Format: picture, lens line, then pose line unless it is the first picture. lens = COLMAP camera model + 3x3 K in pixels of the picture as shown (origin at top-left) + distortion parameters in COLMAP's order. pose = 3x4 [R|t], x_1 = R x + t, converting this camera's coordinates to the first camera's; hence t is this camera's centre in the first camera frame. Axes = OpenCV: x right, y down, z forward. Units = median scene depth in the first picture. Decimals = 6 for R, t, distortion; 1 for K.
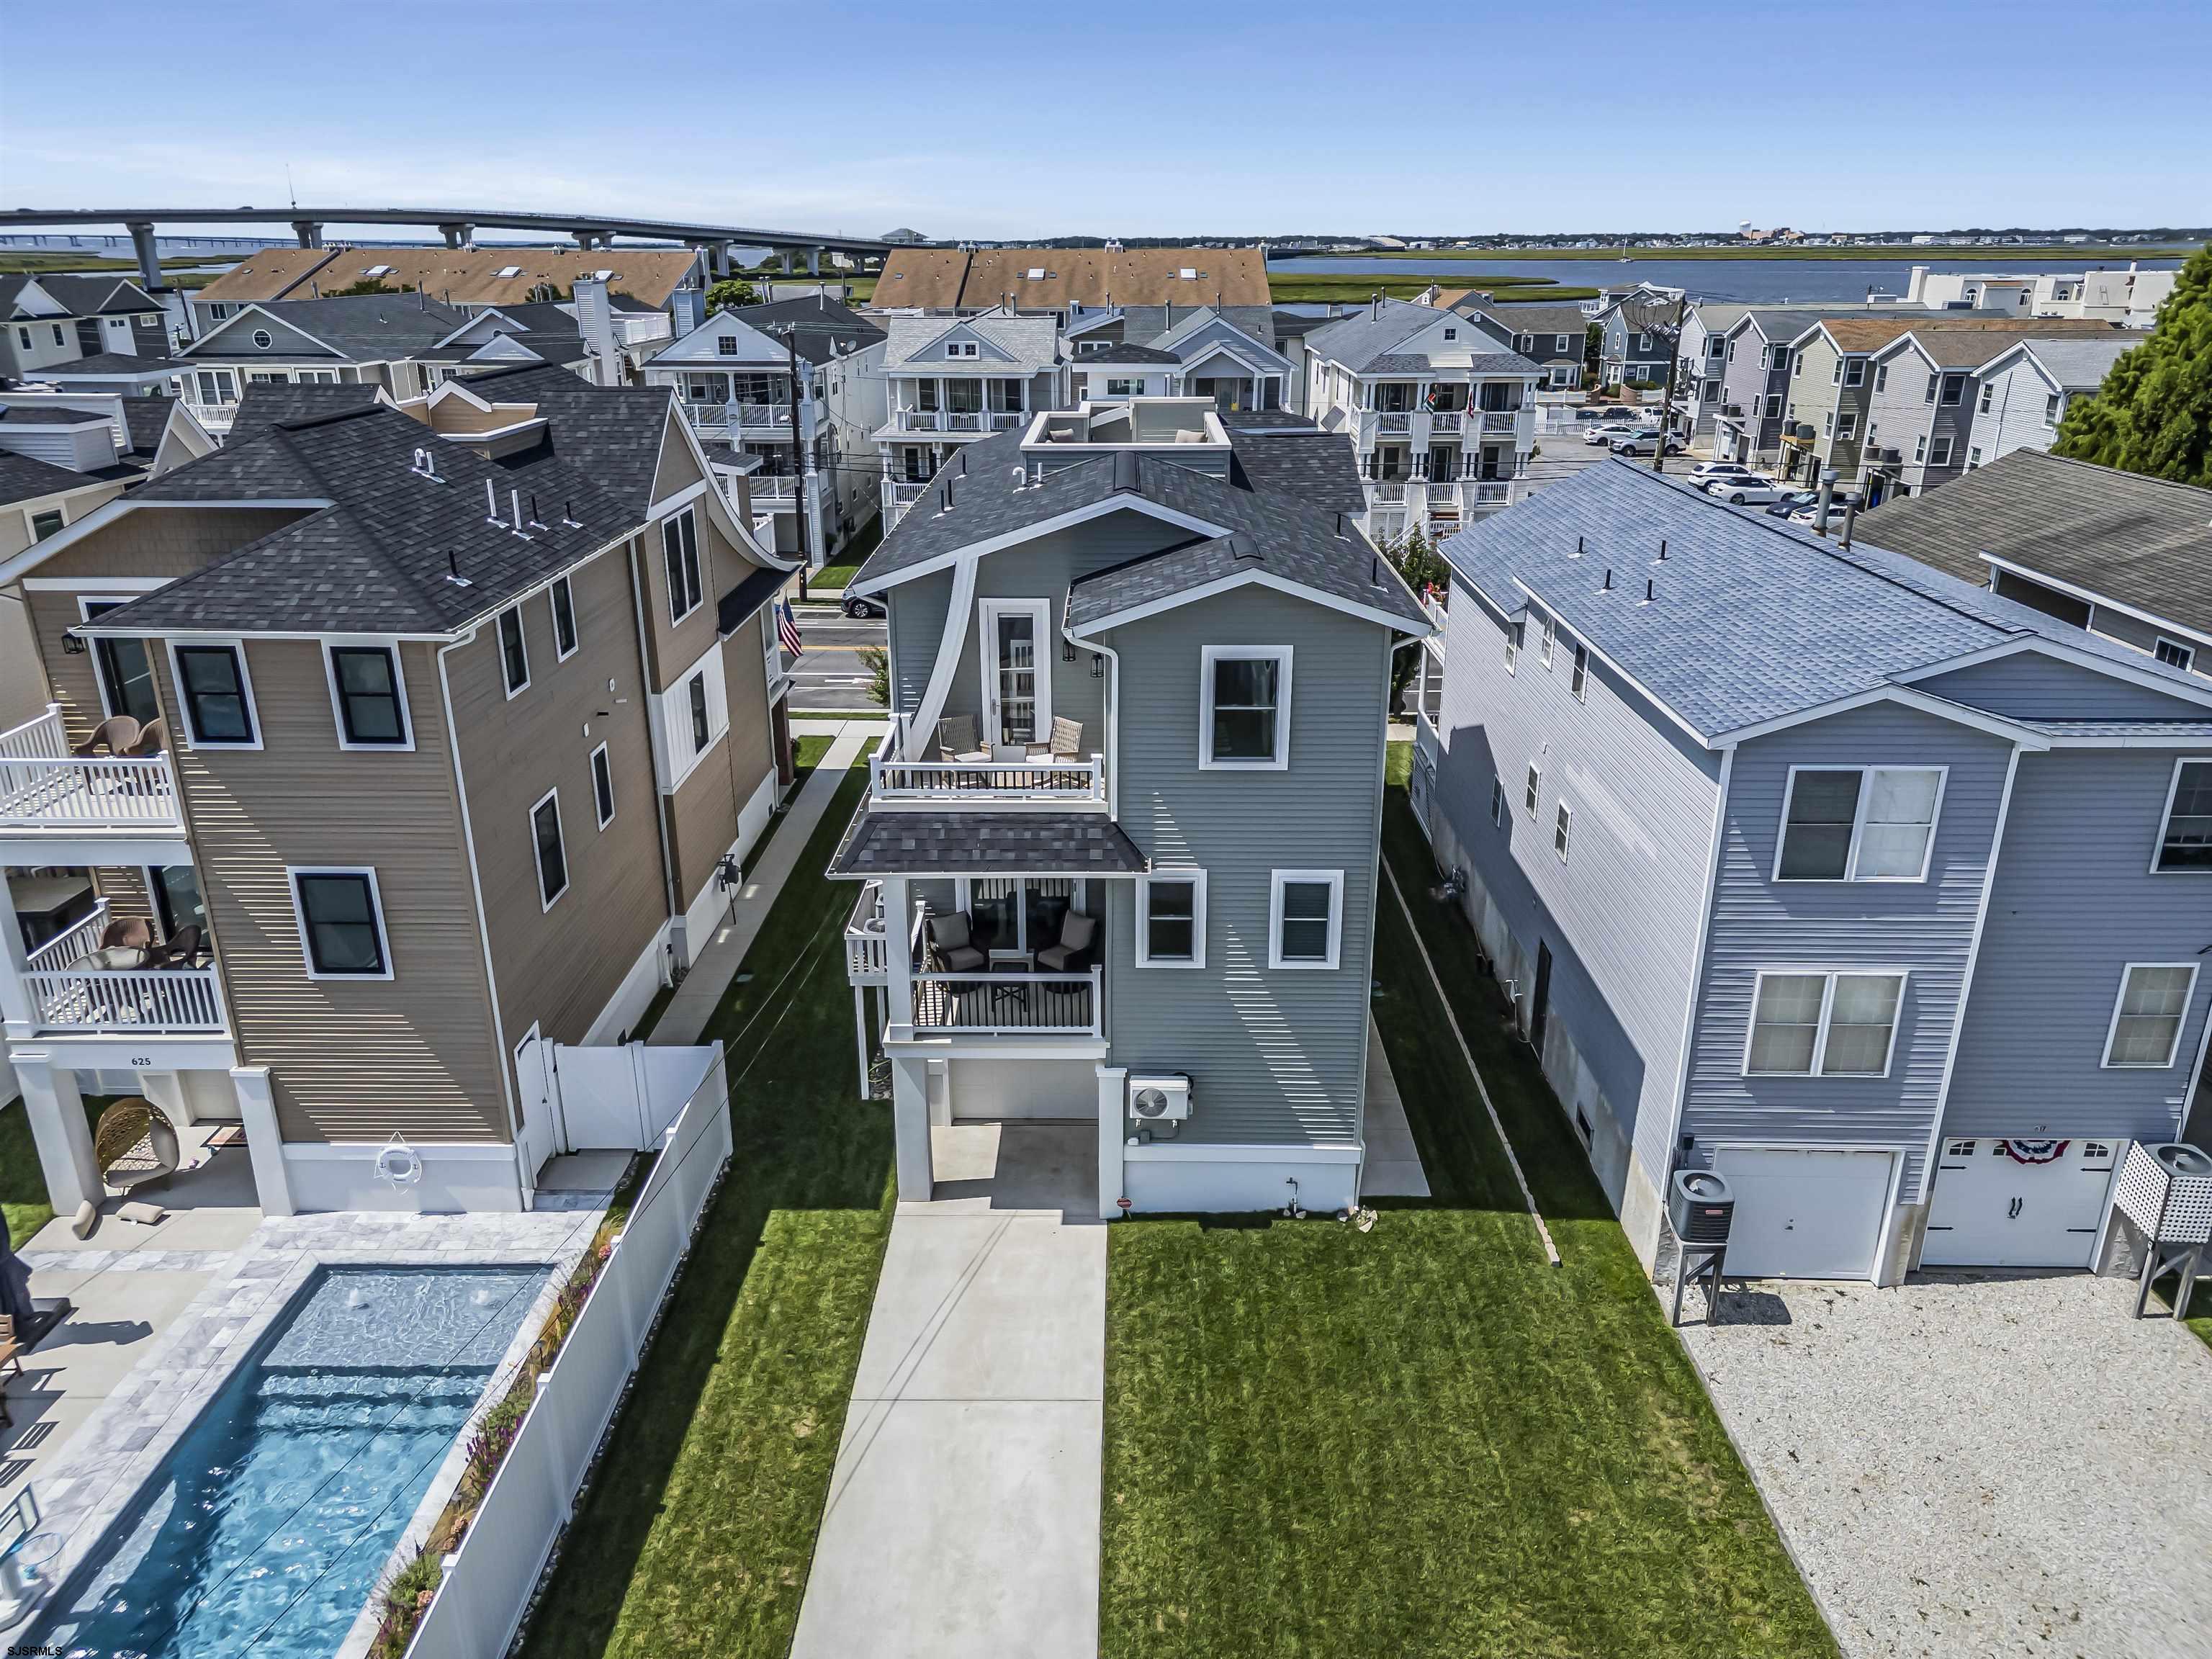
lens RADIAL K [[1561.4, 0, 1106.4], [0, 1561.4, 834.1], [0, 0, 1]] dist [0.064615, -0.050631]
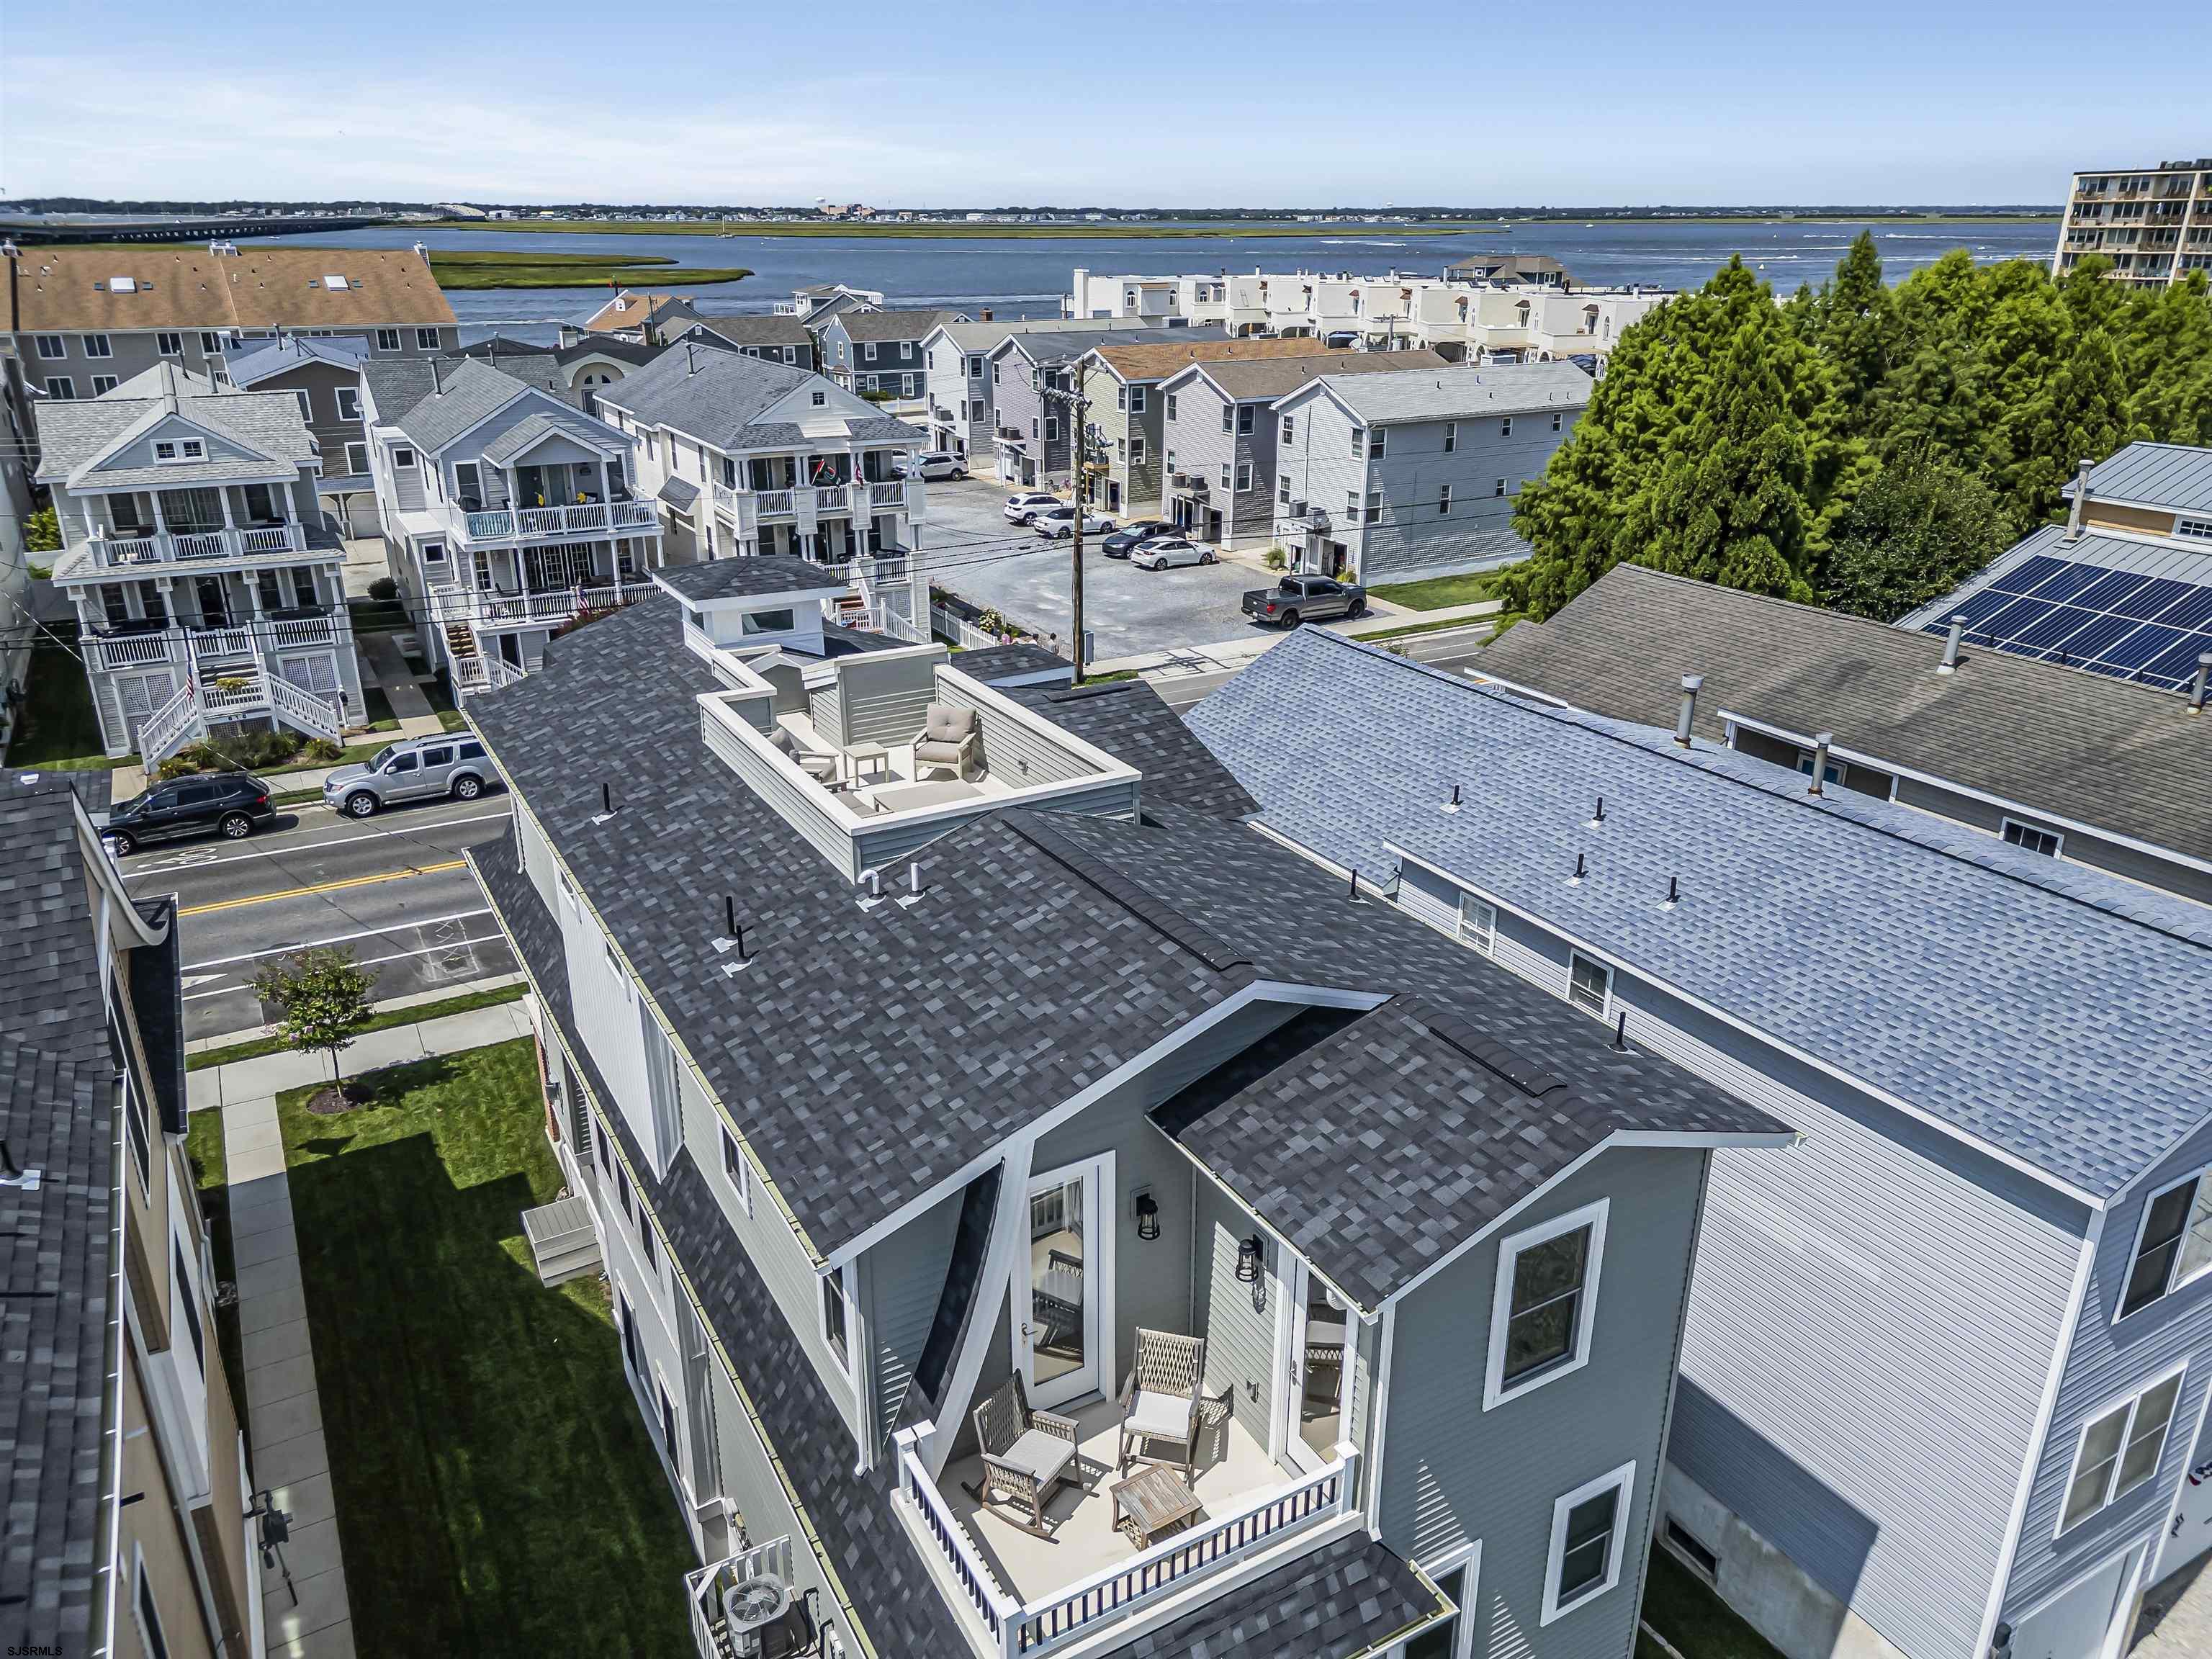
lens RADIAL K [[1561.4, 0, 1097.3], [0, 1561.4, 837.9], [0, 0, 1]] dist [0.064615, -0.050631]
pose [[0.862455, -0.185404, 0.470952, -0.087130], [0.175801, 0.982293, 0.064764, -0.089005], [-0.474621, 0.026938, 0.879778, 0.137171]]
